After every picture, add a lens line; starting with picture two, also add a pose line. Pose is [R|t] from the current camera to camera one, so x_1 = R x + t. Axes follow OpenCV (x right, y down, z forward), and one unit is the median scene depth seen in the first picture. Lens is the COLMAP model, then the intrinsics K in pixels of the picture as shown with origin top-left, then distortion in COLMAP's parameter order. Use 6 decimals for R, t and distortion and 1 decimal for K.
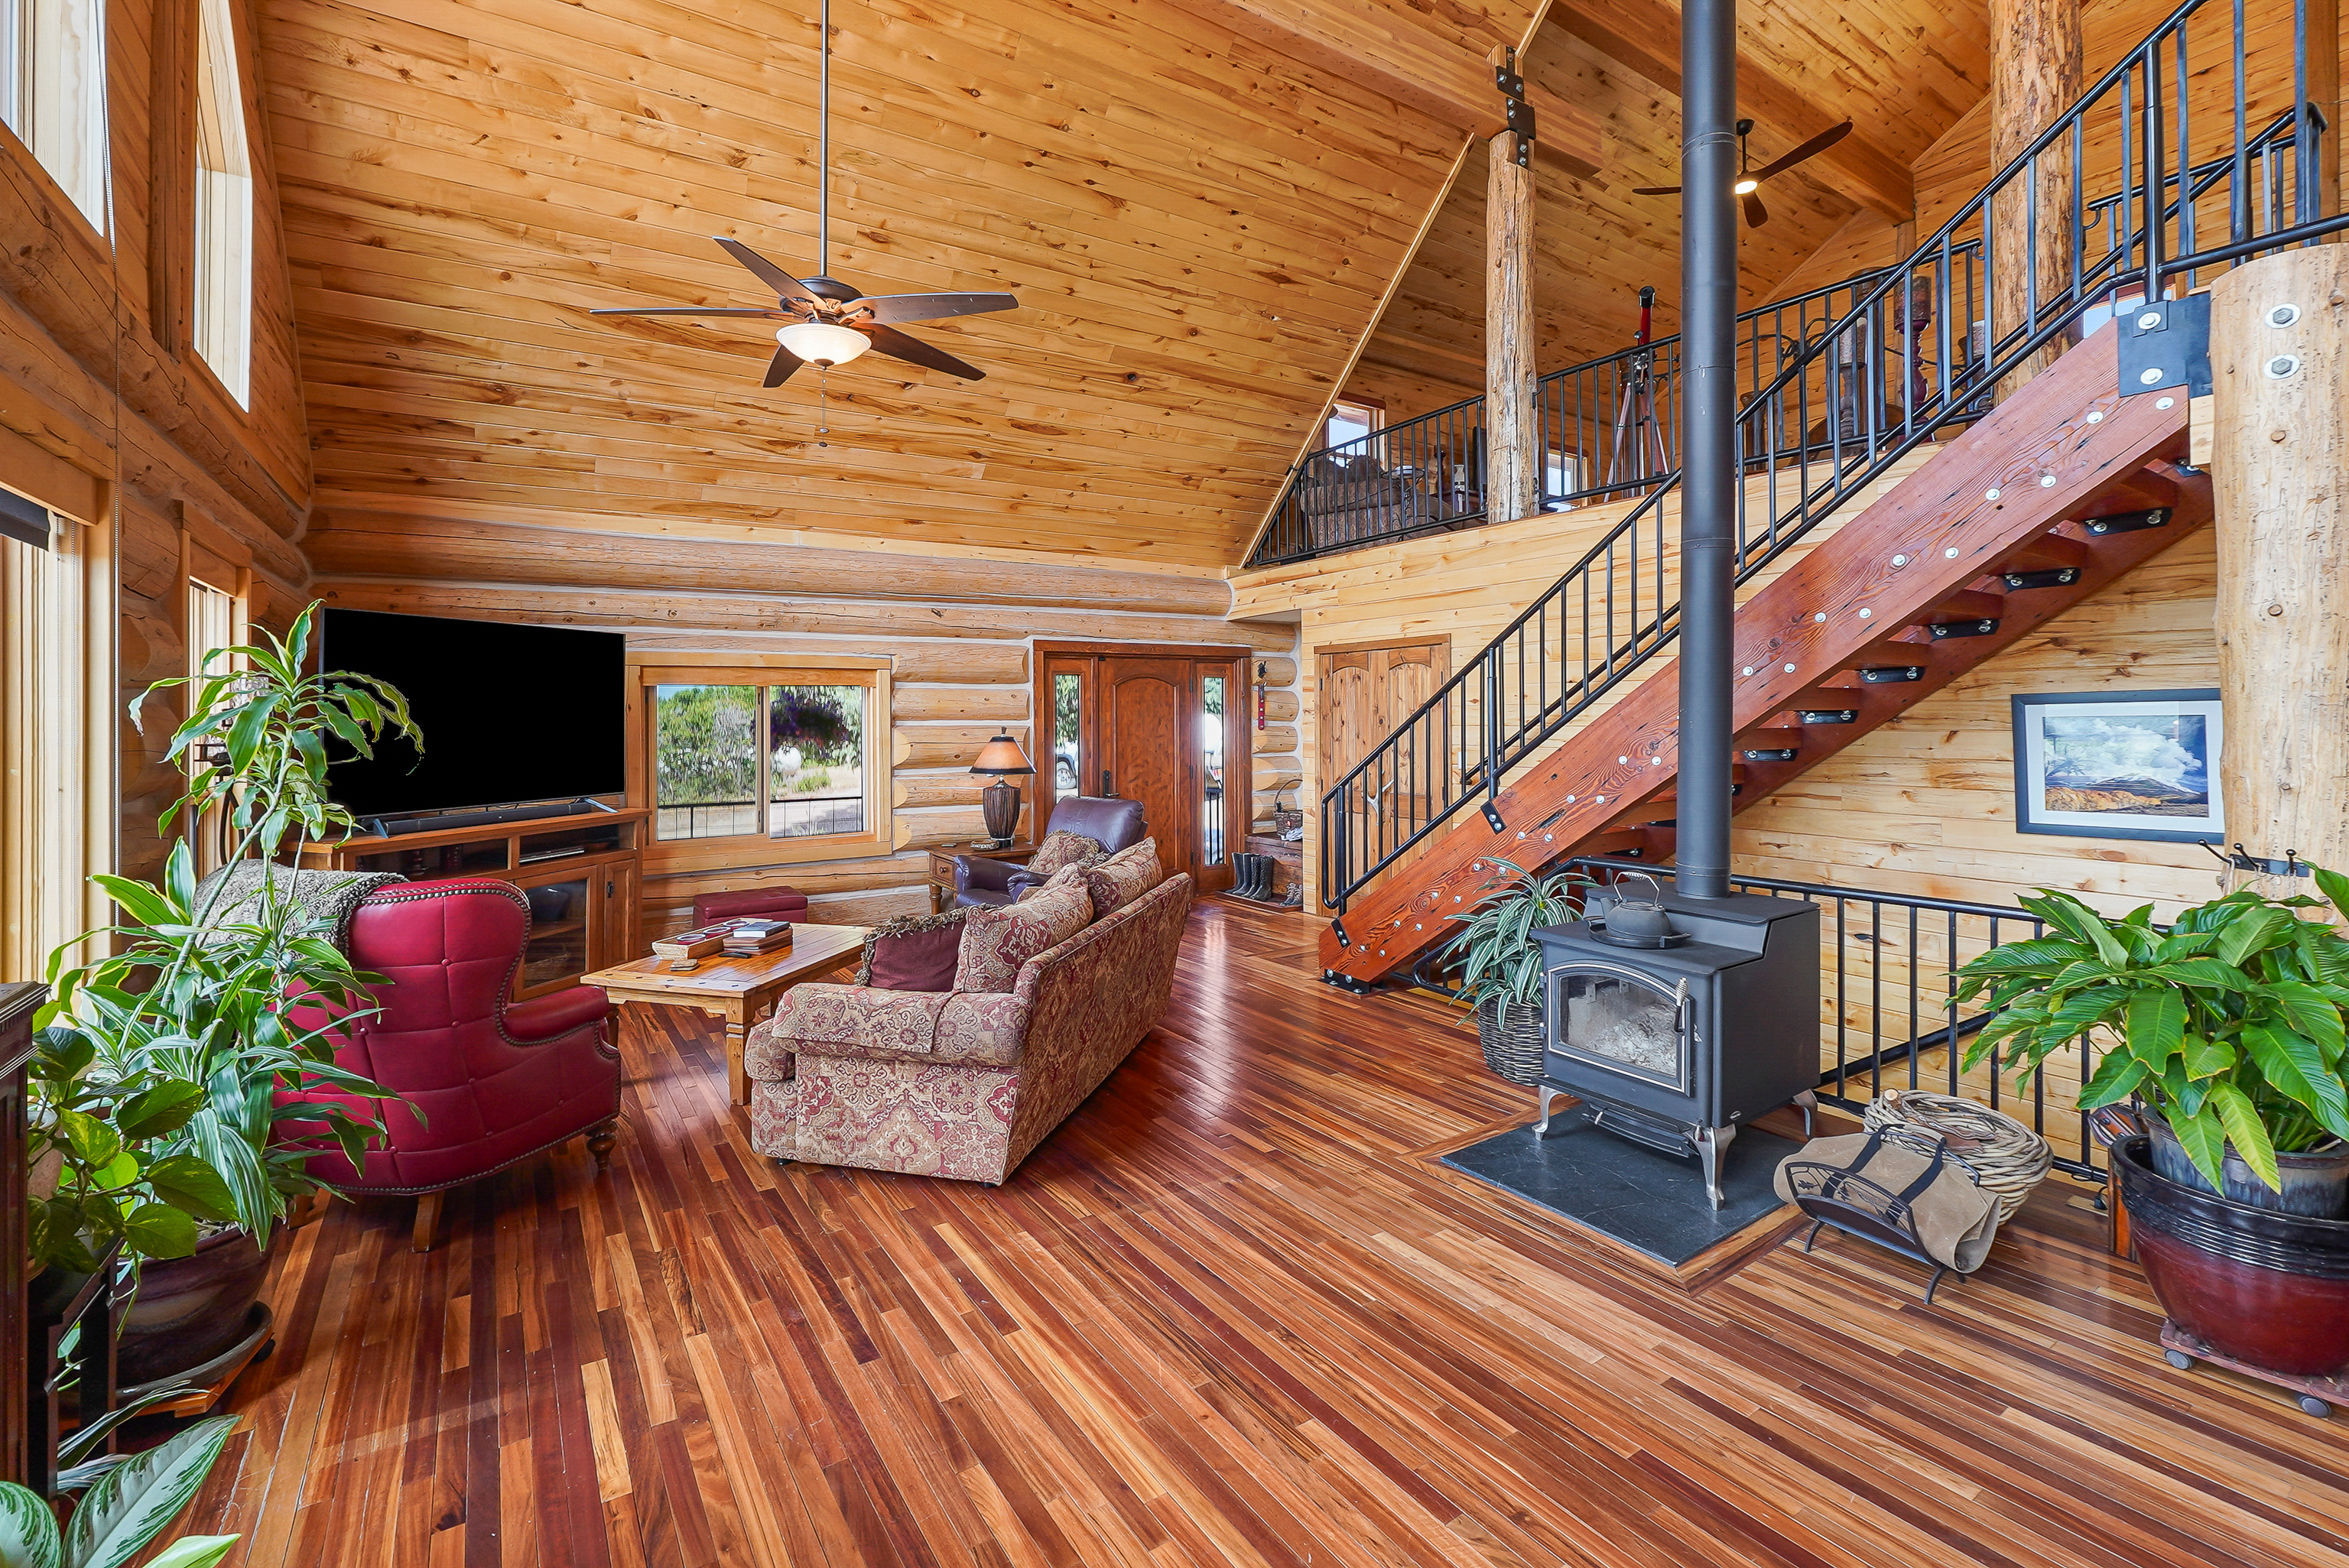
lens RADIAL K [[1021.6, 0, 1149.9], [0, 1021.6, 708.4], [0, 0, 1]] dist [-0.015198, 0.004343]
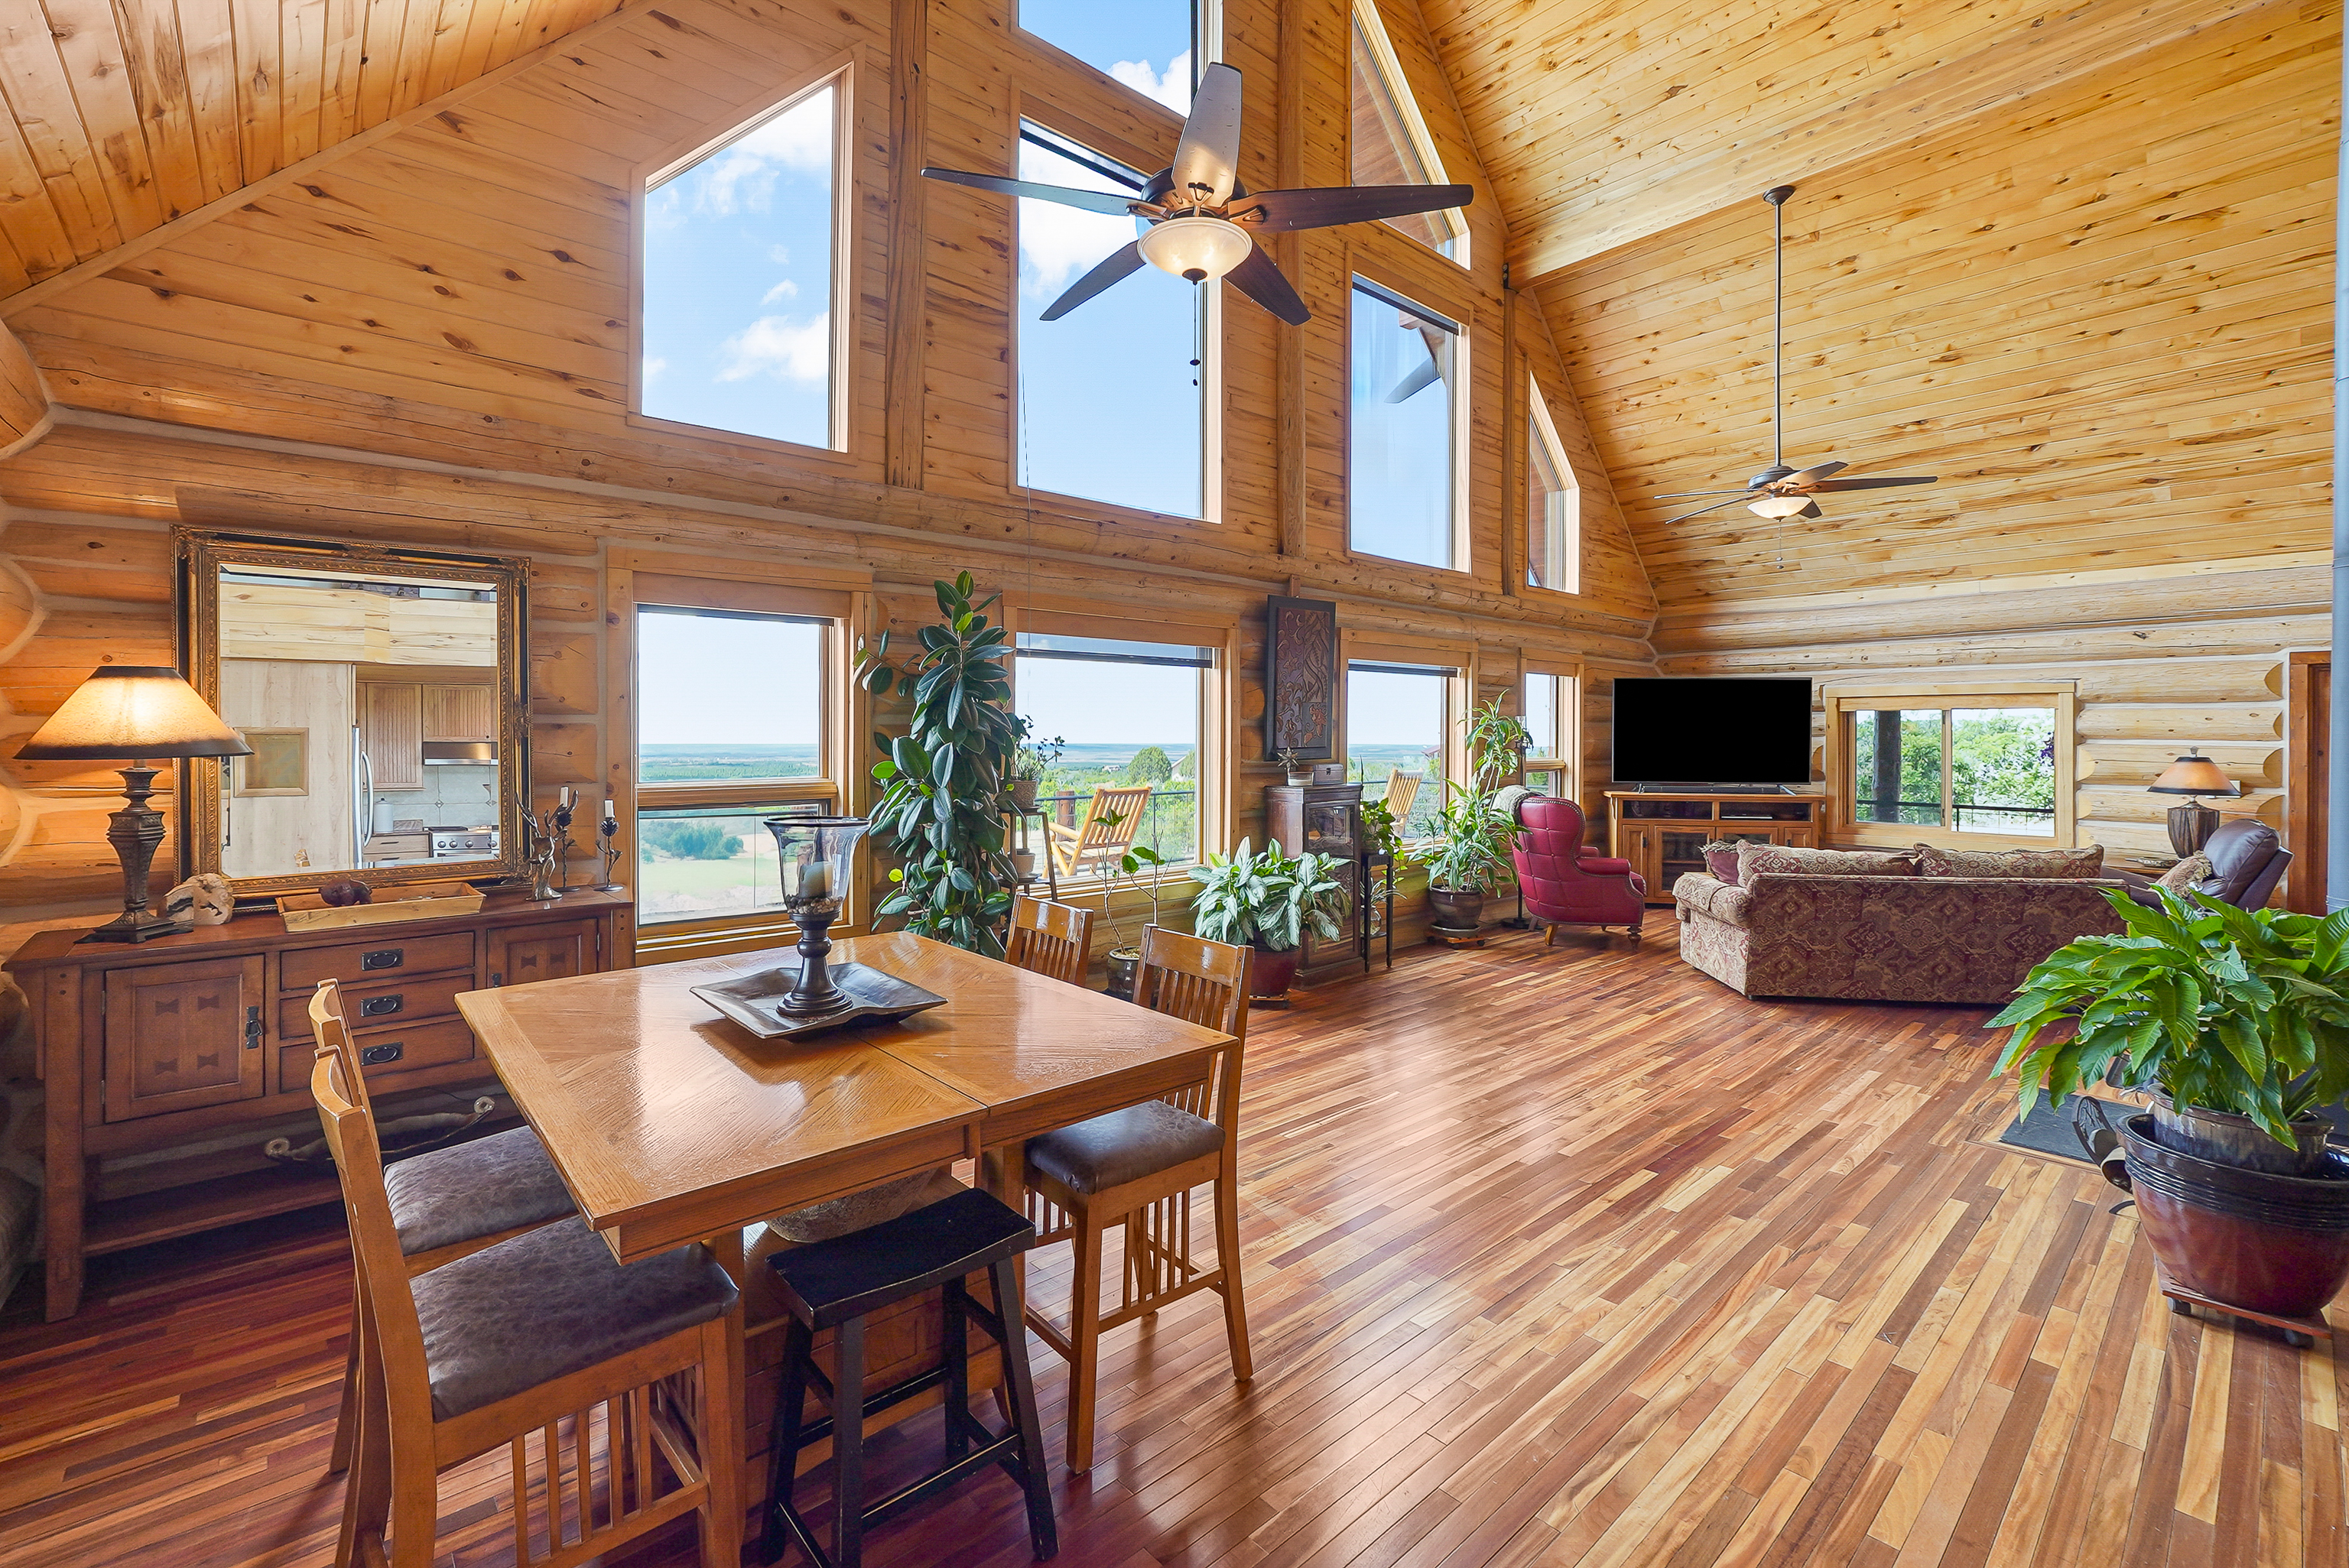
lens RADIAL K [[1021.6, 0, 1180.0], [0, 1021.6, 733.3], [0, 0, 1]] dist [-0.015198, 0.004343]
pose [[0.159451, 0.008514, -0.987169, 0.787912], [0.000780, 0.999961, 0.008750, -0.005498], [0.987206, -0.002165, 0.159438, -0.143378]]
